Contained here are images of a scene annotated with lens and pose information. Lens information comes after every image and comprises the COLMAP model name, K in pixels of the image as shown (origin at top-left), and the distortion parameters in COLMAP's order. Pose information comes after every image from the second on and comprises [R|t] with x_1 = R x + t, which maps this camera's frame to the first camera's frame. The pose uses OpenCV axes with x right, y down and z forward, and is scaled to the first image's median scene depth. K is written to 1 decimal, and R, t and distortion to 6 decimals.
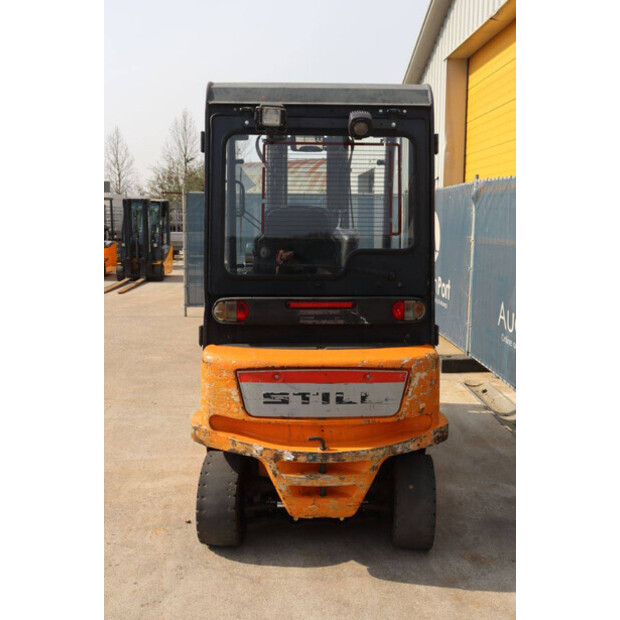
lens RADIAL K [[748.9, 0, 311.2], [0, 748.9, 249.2], [0, 0, 1]] dist [-0.131593, 0.231615]
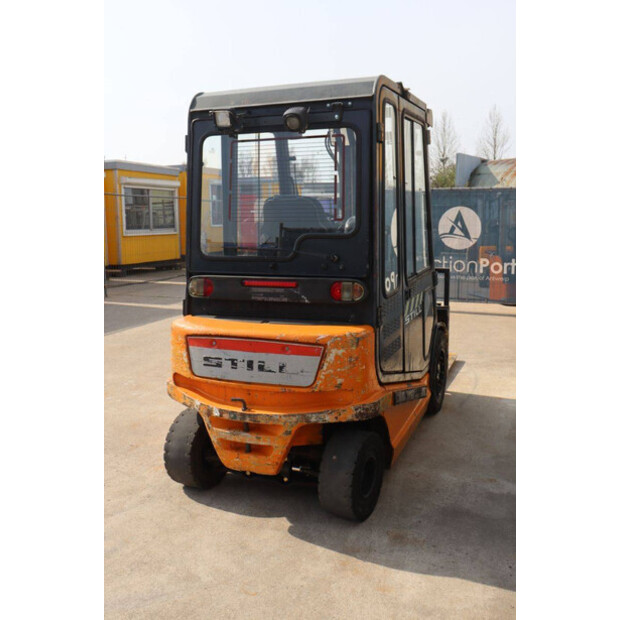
lens RADIAL K [[748.9, 0, 311.2], [0, 748.9, 249.2], [0, 0, 1]] dist [-0.131593, 0.231615]
pose [[0.891513, 0.004768, -0.452971, 0.607711], [-0.006447, 0.999977, -0.002162, 0.026650], [0.452950, 0.004847, 0.891523, 0.036690]]
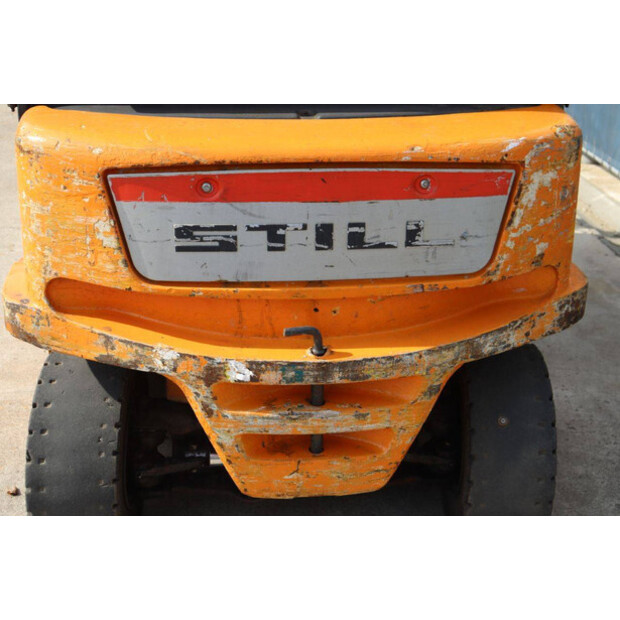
lens RADIAL K [[1101.3, 0, 310.0], [0, 1101.3, 310.0], [0, 0, 1]] dist [0.160829, 0.114057]
pose [[0.996681, -0.019703, 0.078989, -0.038563], [-0.005577, 0.951467, 0.307700, 0.046935], [-0.081218, -0.307119, 0.948199, 0.392811]]
